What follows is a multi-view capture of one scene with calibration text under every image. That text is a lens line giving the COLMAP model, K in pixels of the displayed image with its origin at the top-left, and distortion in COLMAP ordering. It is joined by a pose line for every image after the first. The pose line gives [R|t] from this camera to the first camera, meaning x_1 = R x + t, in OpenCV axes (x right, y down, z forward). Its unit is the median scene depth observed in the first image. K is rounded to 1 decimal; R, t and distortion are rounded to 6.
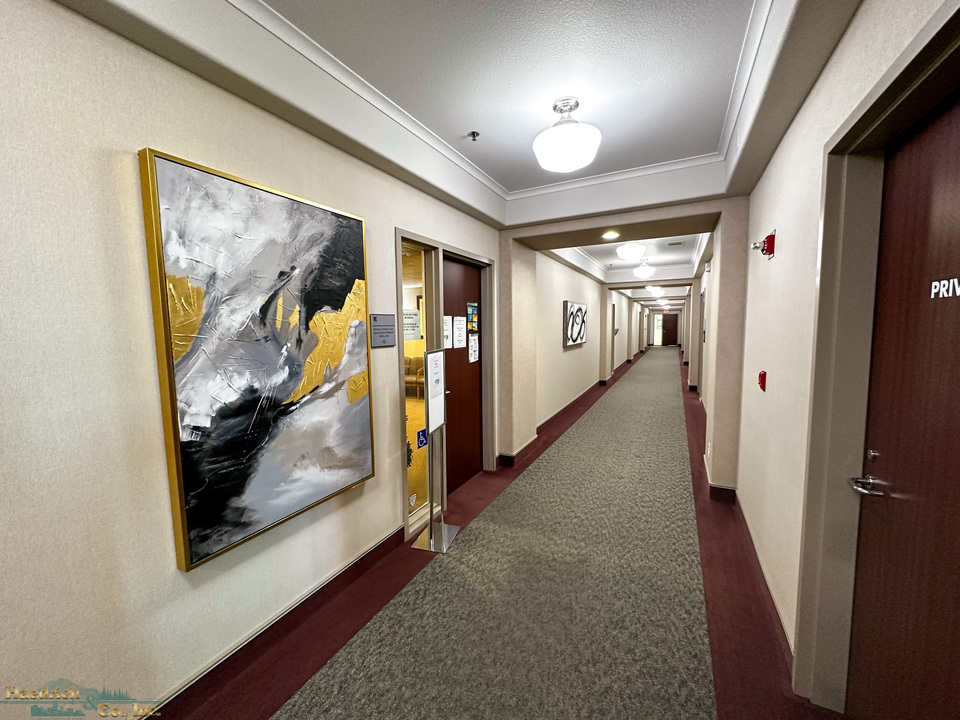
lens RADIAL K [[383.6, 0, 480.0], [0, 383.6, 360.0], [0, 0, 1]] dist [-0.035777, 0.000270]
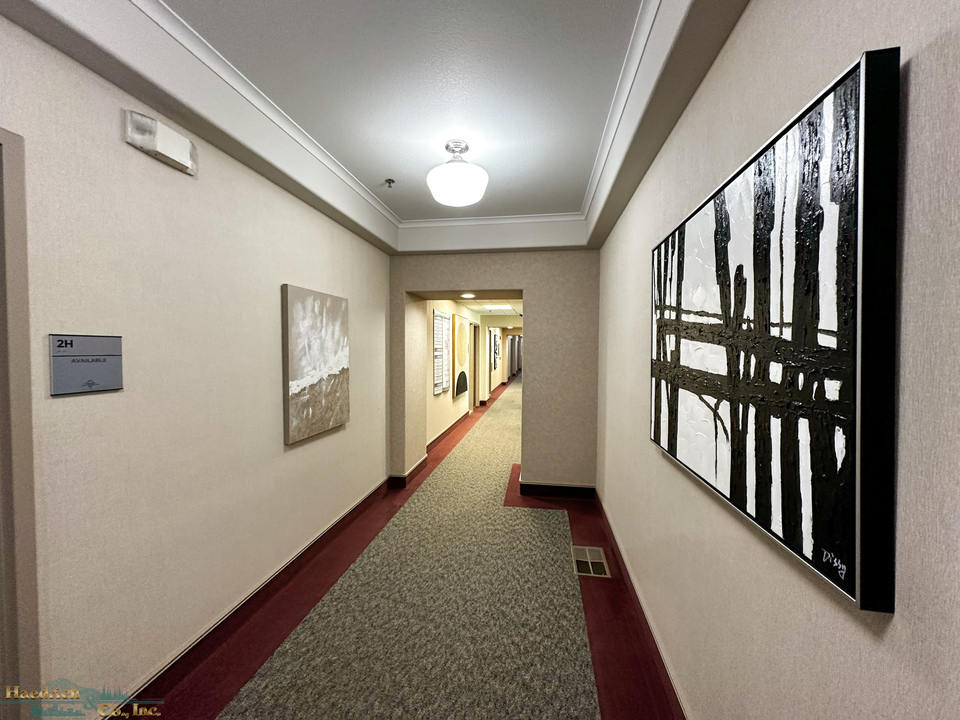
lens RADIAL K [[406.8, 0, 480.0], [0, 406.8, 360.0], [0, 0, 1]] dist [0.000049, -0.000094]
pose [[0.950926, 0.022406, 0.308606, -0.062713], [-0.005032, 0.998363, -0.056978, 0.003801], [-0.309377, 0.052628, 0.949482, -0.110137]]
